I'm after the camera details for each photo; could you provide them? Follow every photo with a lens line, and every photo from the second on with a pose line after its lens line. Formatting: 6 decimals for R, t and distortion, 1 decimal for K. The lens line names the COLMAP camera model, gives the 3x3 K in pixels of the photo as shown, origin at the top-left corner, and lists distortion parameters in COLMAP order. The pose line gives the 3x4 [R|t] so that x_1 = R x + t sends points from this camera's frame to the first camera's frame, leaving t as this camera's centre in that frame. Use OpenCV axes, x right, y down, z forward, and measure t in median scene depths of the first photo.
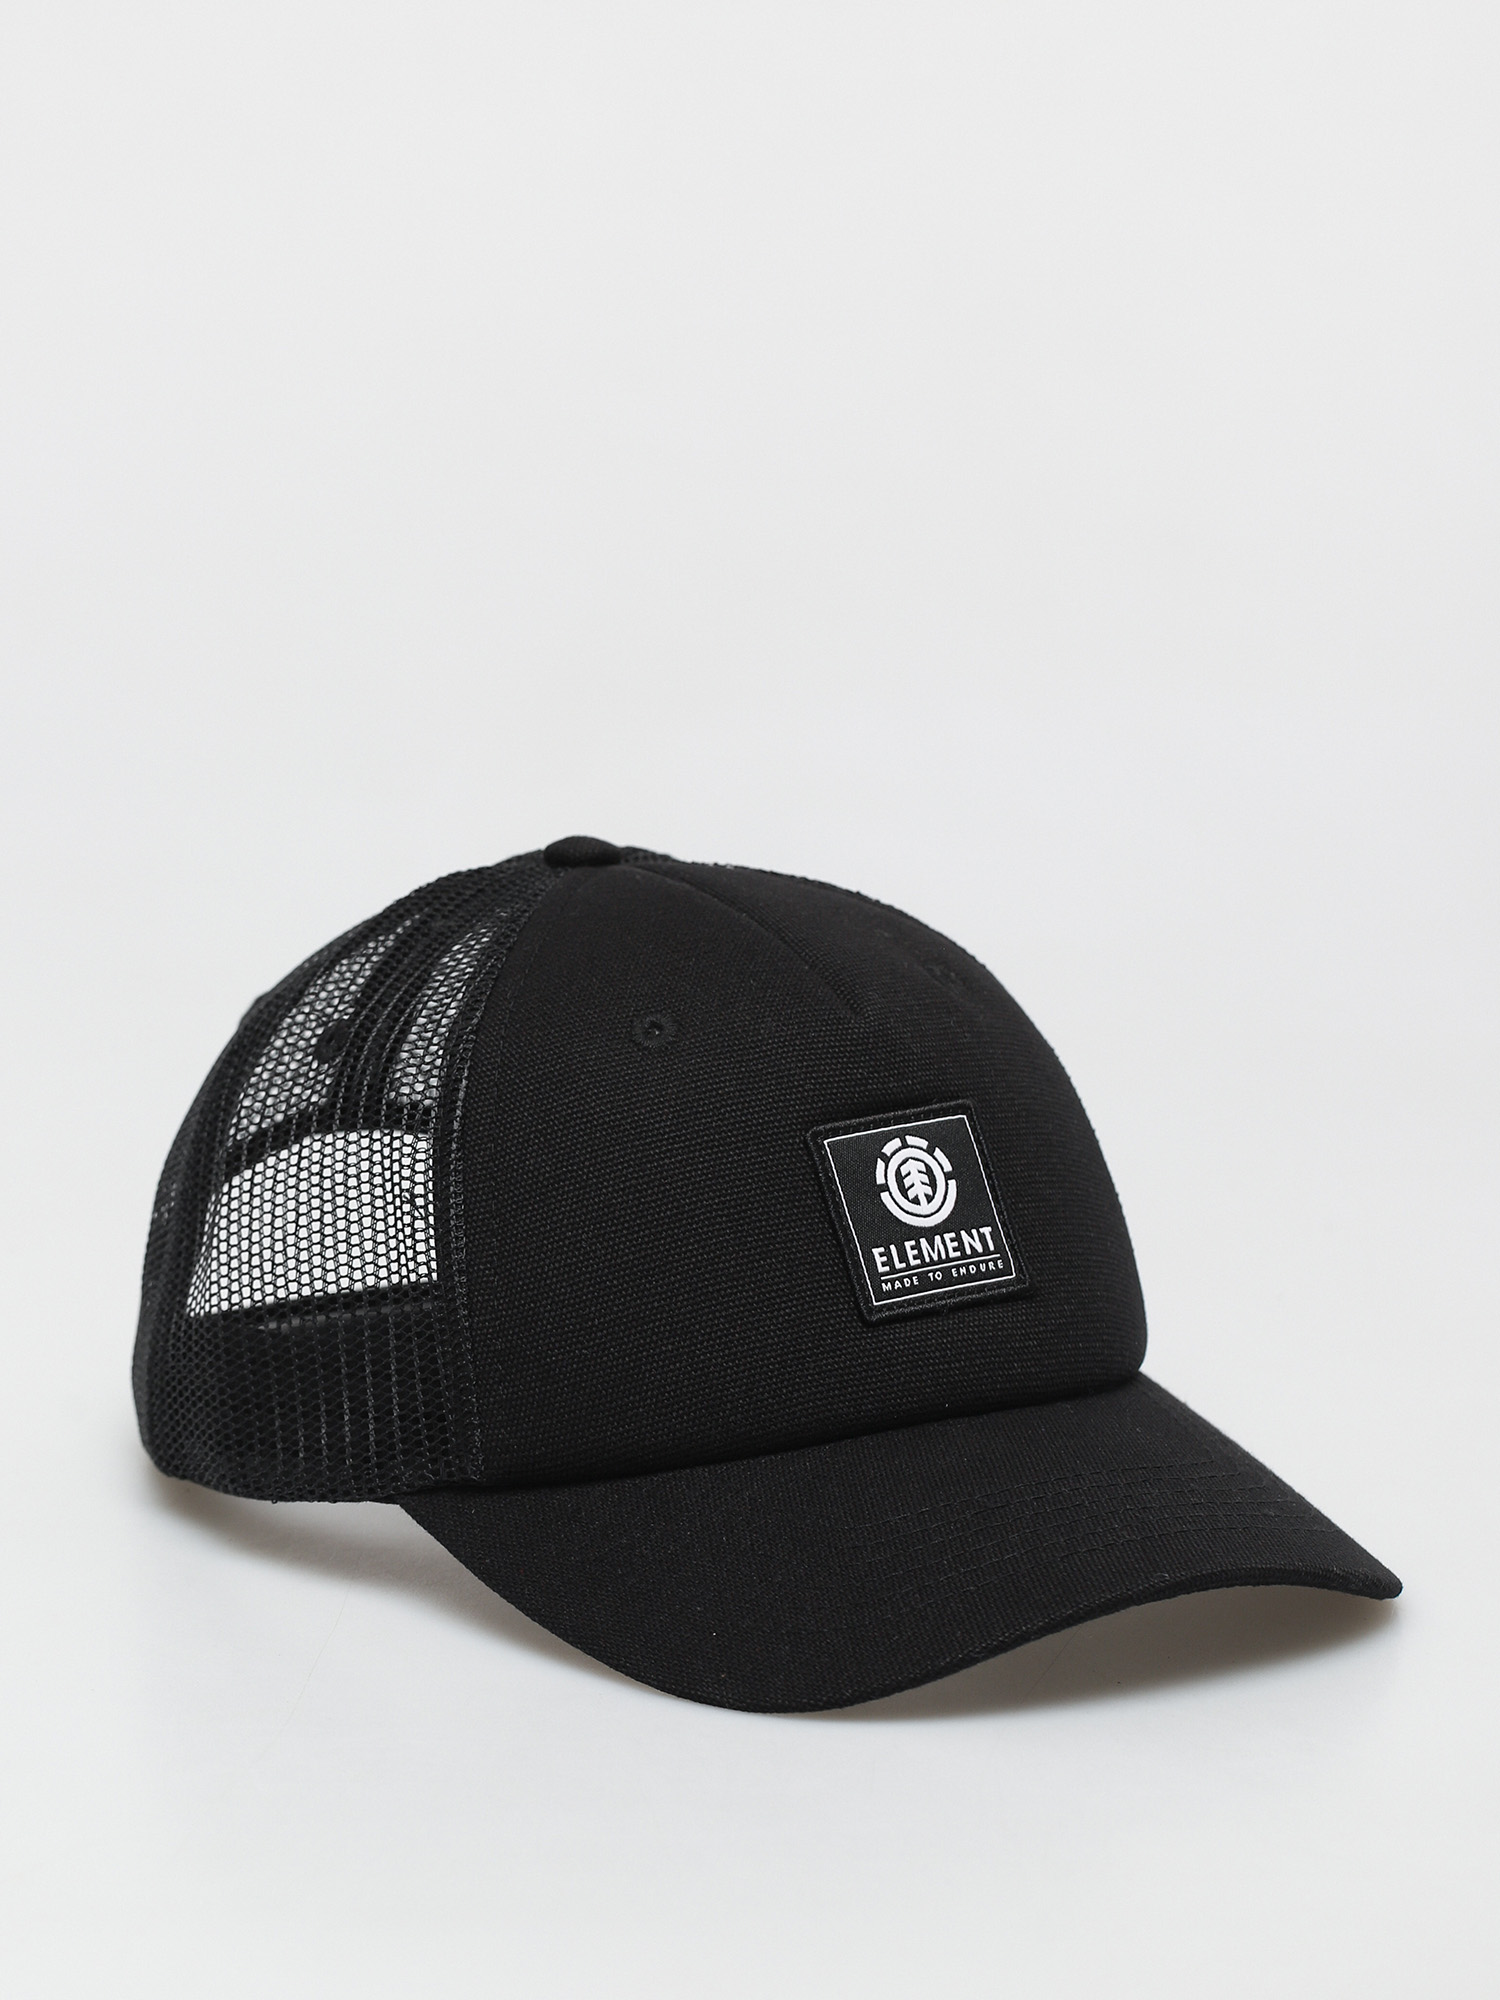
lens RADIAL K [[6317.7, 0, 749.3], [0, 6317.7, 1000.6], [0, 0, 1]] dist [0.069216, 0.000000]
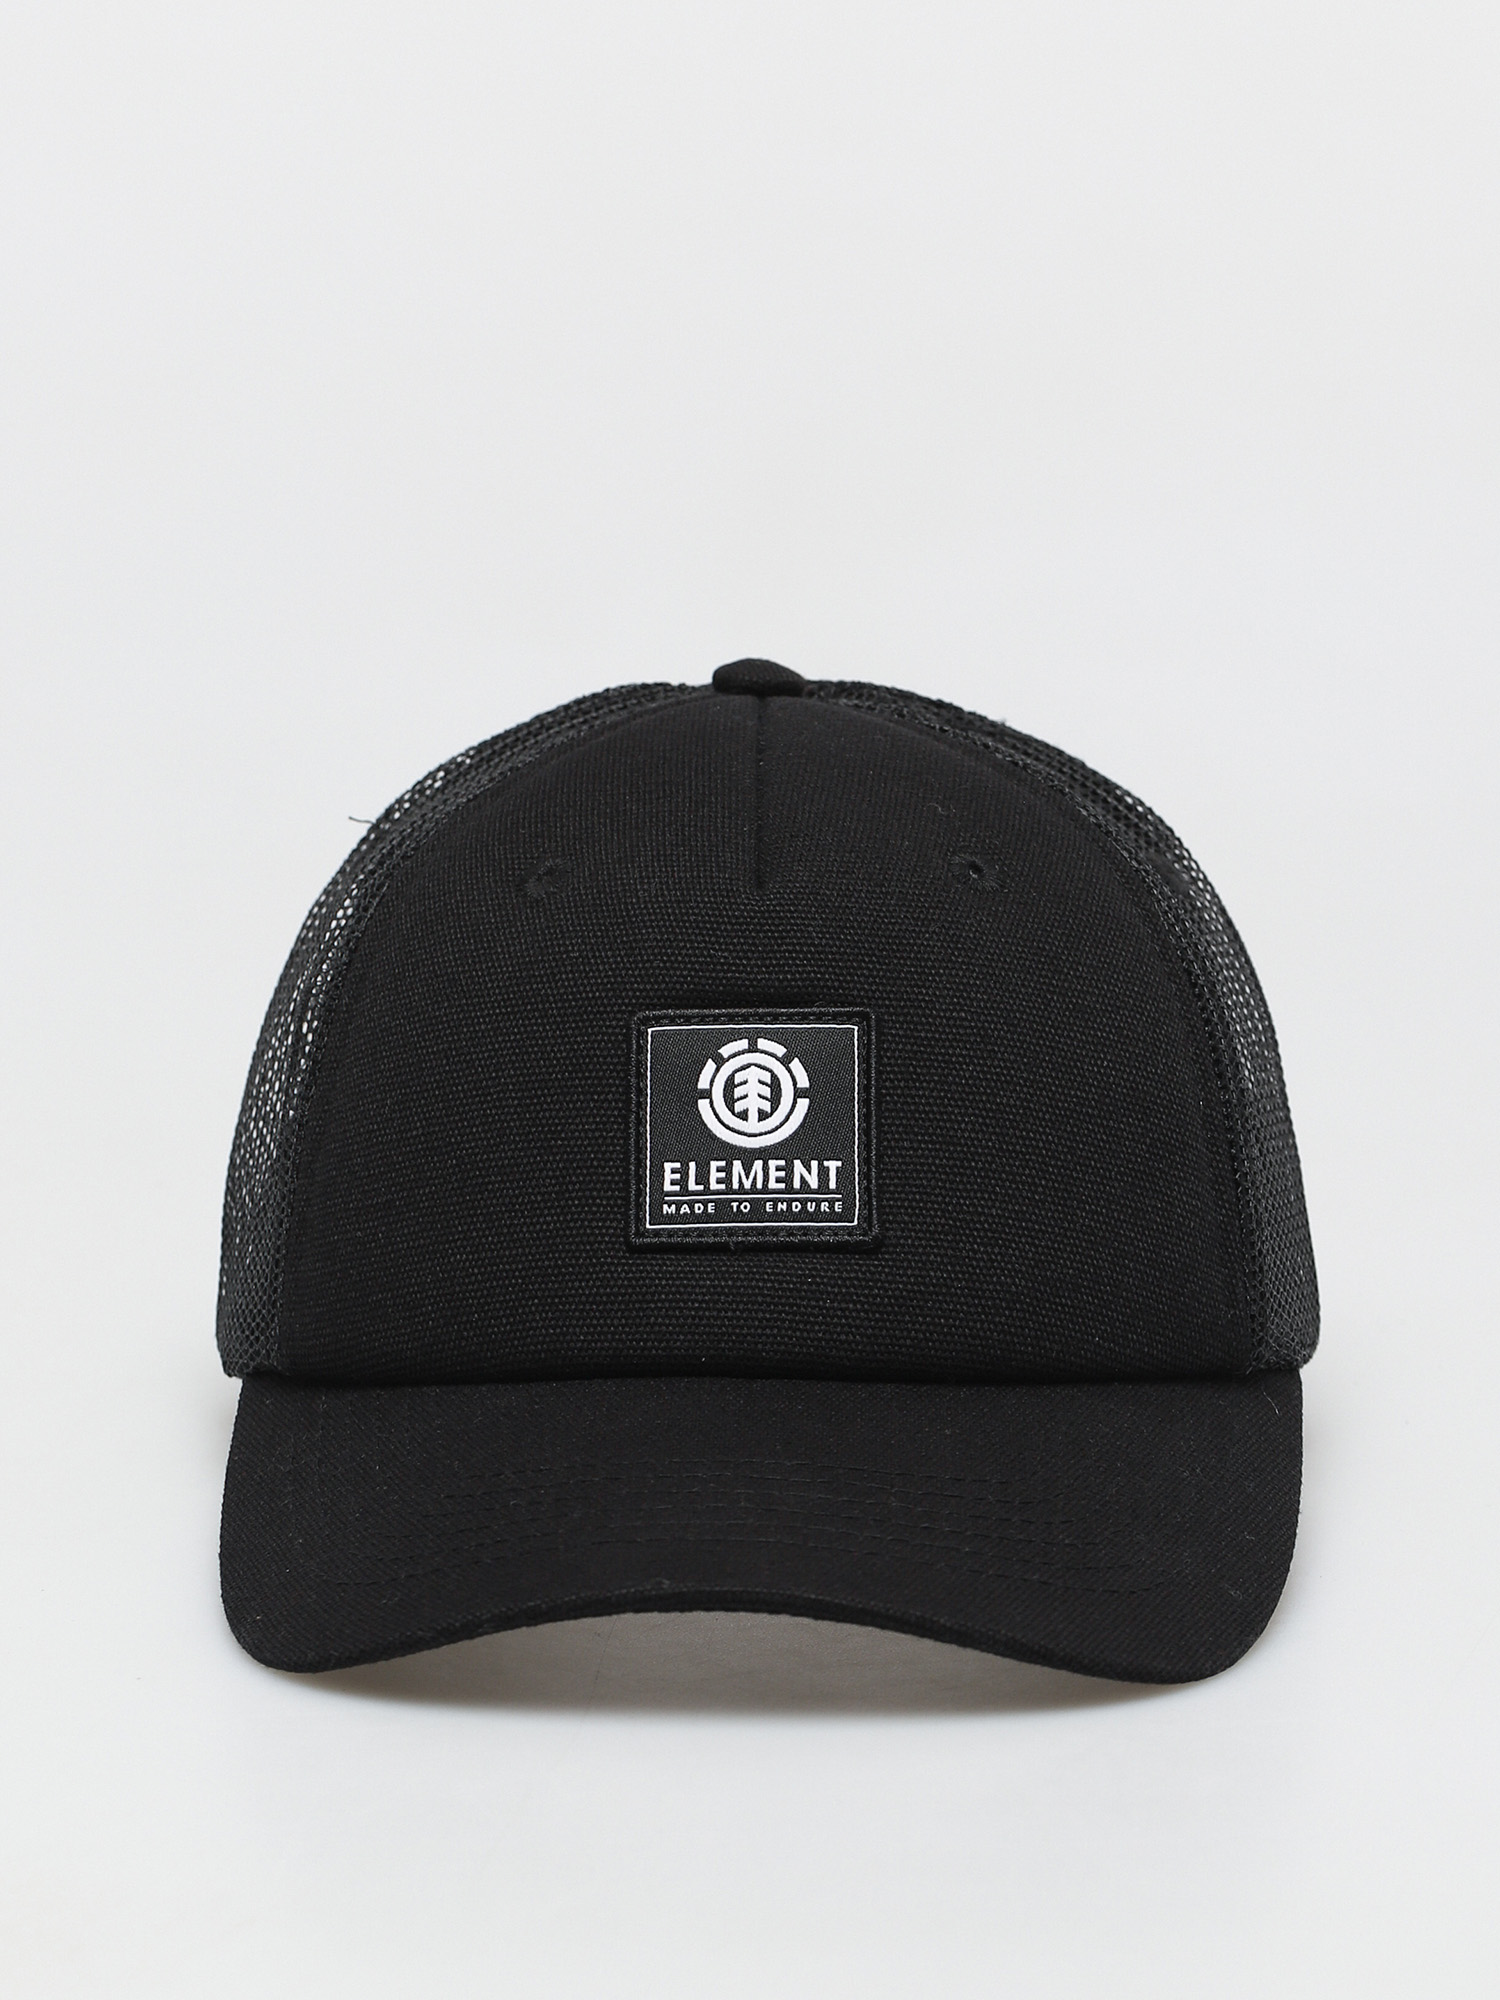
lens RADIAL K [[6317.7, 0, 753.1], [0, 6317.7, 1001.6], [0, 0, 1]] dist [0.069216, 0.000000]
pose [[0.780624, 0.131583, -0.610993, 0.537257], [-0.115566, 0.991118, 0.065796, -0.038529], [0.614224, 0.019248, 0.788897, 0.339654]]
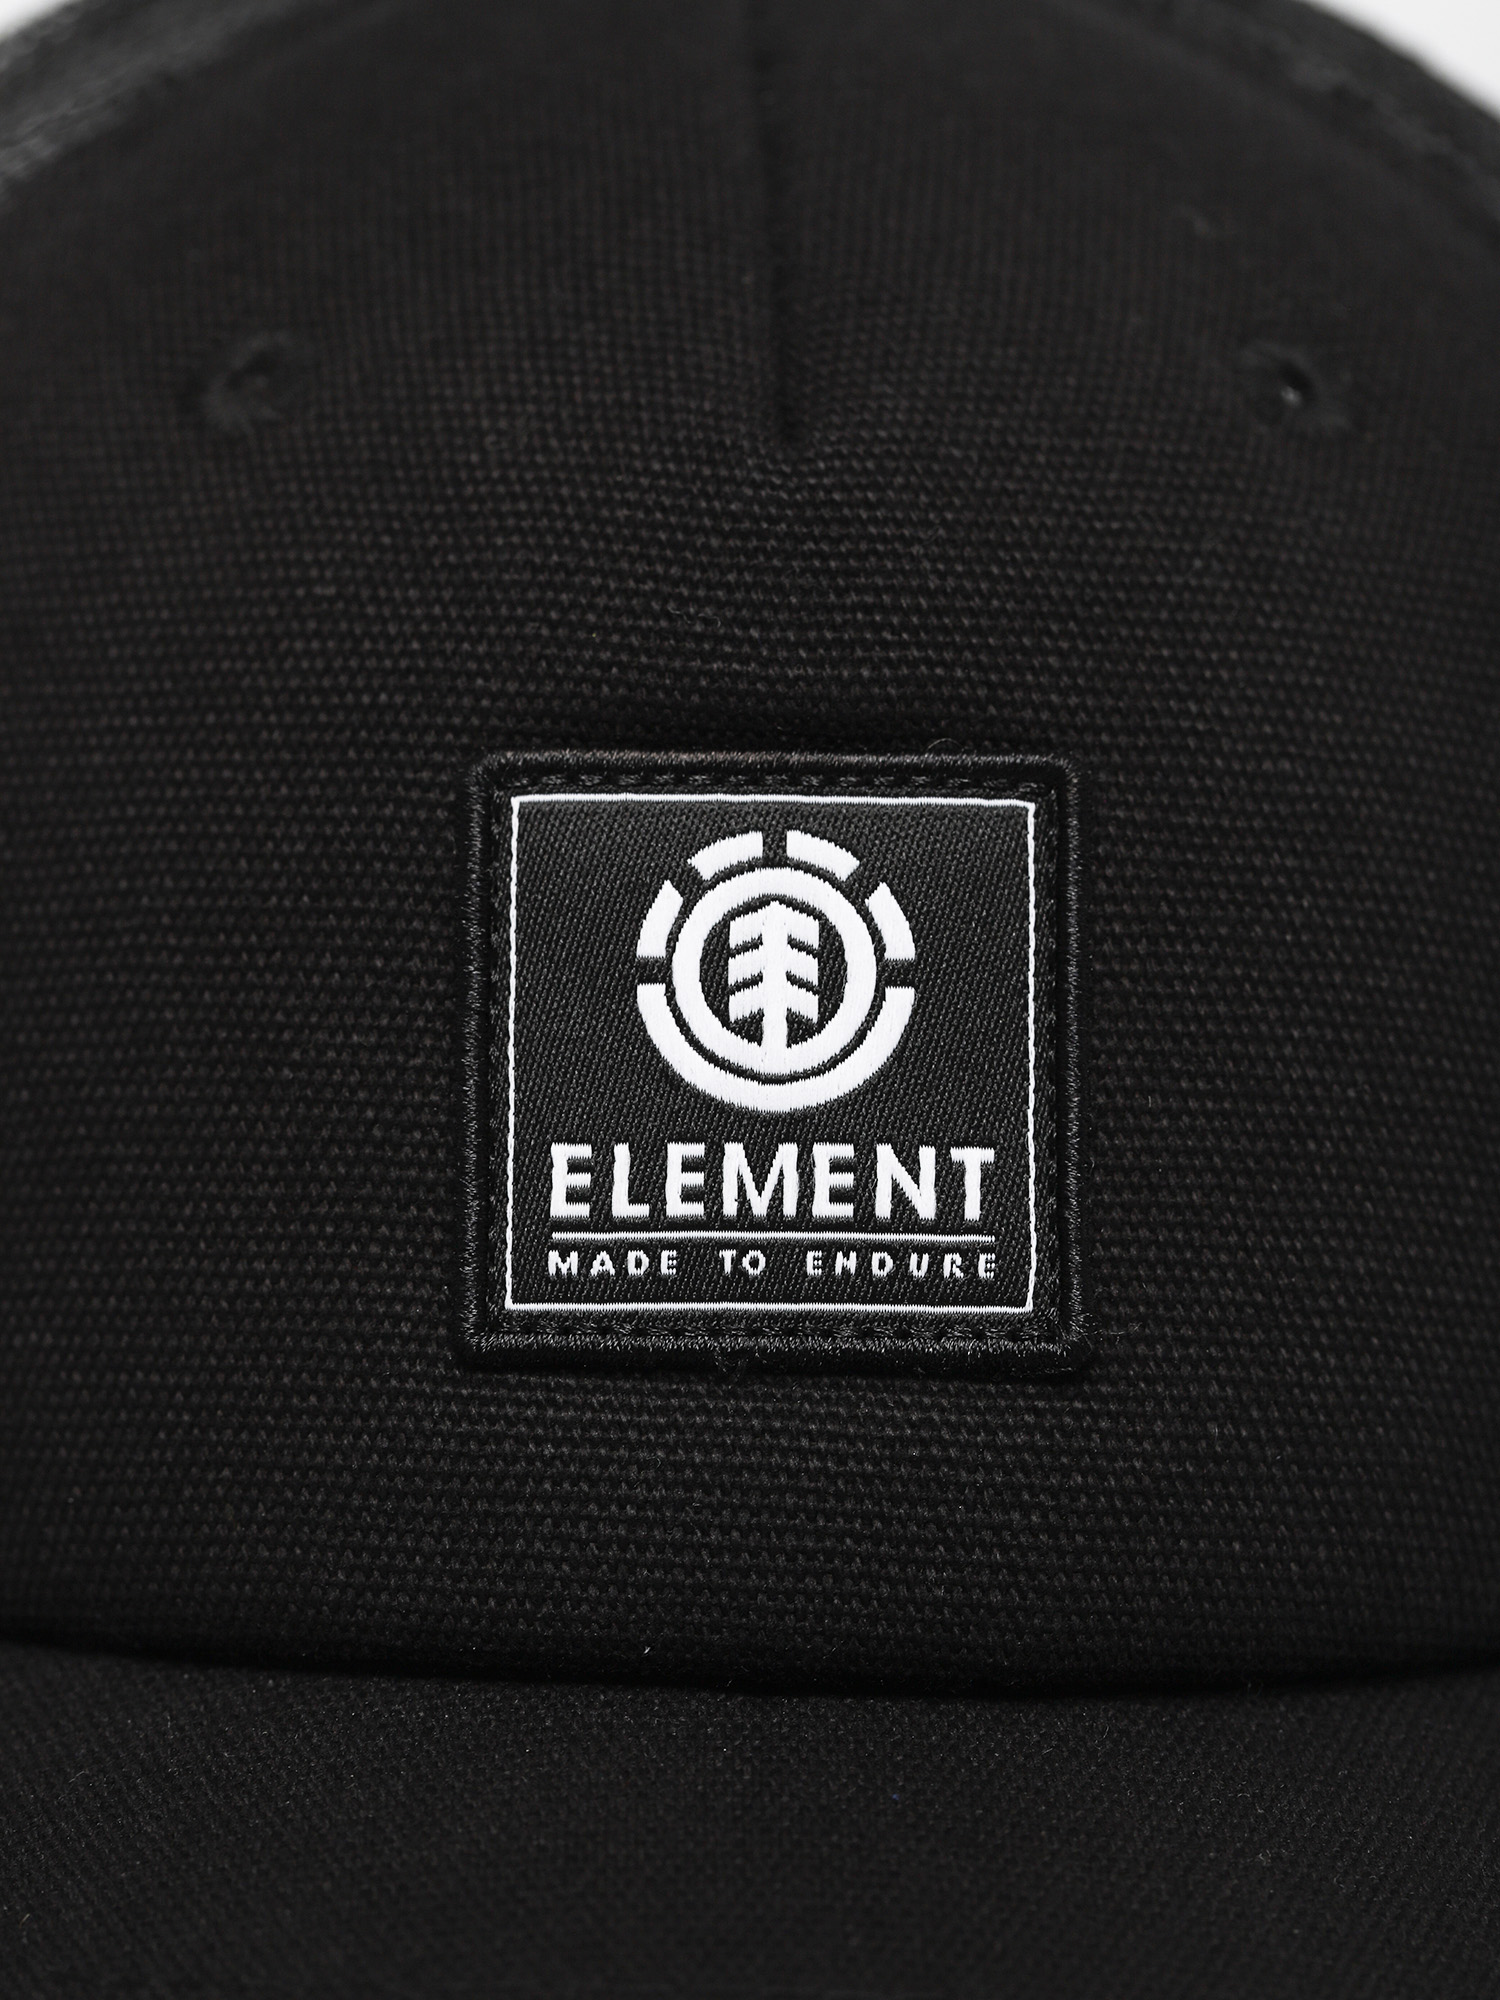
lens RADIAL K [[6317.7, 0, 749.7], [0, 6317.7, 993.3], [0, 0, 1]] dist [0.069216, 0.000000]
pose [[0.813121, 0.235447, -0.532352, 0.204327], [-0.140326, 0.966860, 0.213283, -0.041590], [0.564927, -0.098722, 0.819214, 0.725630]]
